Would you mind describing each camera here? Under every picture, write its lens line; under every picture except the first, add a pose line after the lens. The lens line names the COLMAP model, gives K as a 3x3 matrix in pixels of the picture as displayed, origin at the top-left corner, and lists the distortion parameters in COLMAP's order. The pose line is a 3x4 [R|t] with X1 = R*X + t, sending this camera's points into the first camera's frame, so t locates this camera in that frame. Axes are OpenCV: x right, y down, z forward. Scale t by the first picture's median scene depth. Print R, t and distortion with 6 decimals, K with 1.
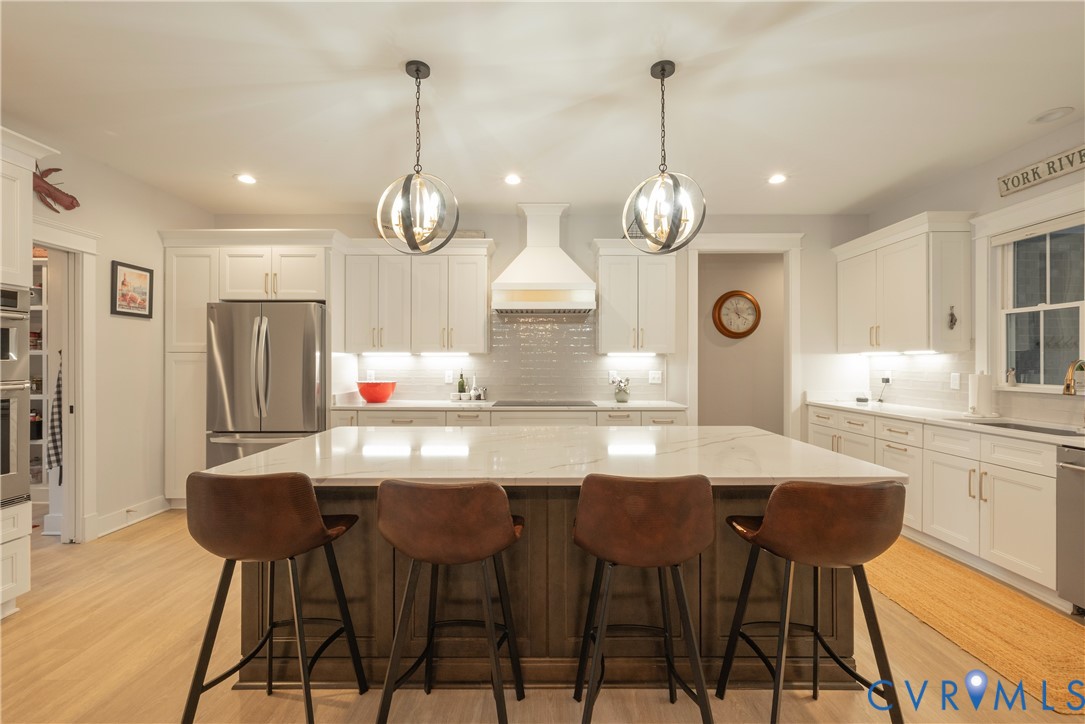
lens RADIAL K [[464.9, 0, 542.5], [0, 464.9, 362.0], [0, 0, 1]] dist [0.001294, 0.000143]
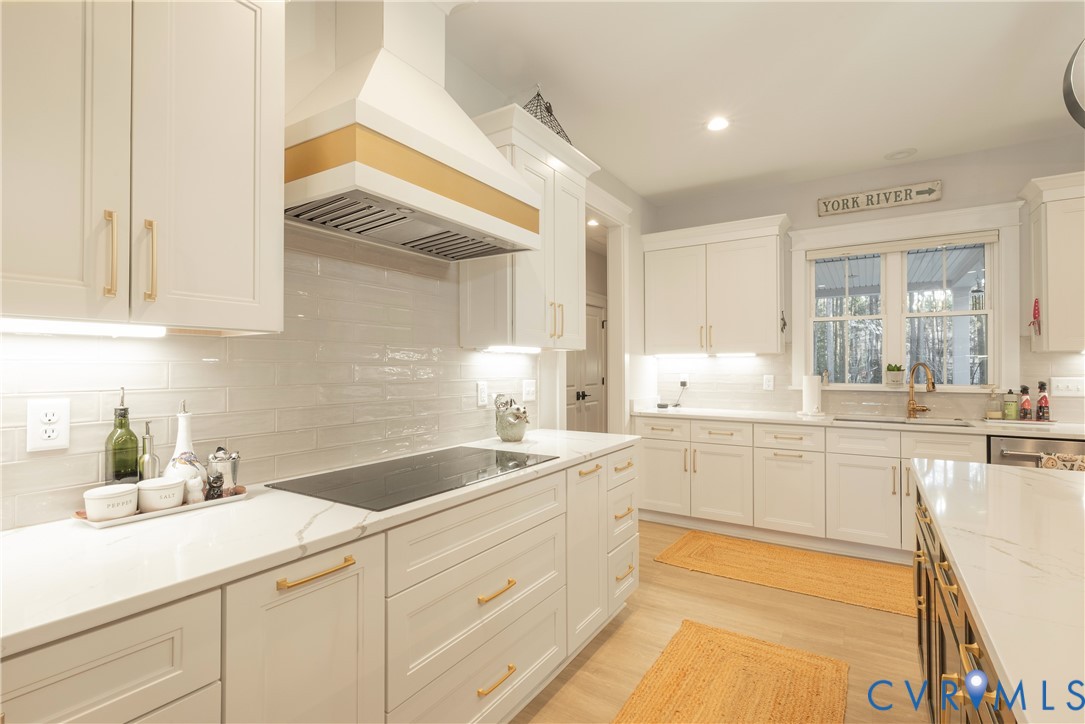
lens RADIAL K [[511.1, 0, 542.5], [0, 511.1, 362.0], [0, 0, 1]] dist [0.001484, 0.000111]
pose [[0.536646, 0.005341, 0.843791, -0.378503], [0.000385, 0.999978, -0.006575, 0.001956], [-0.843808, 0.003854, 0.536632, 0.849817]]
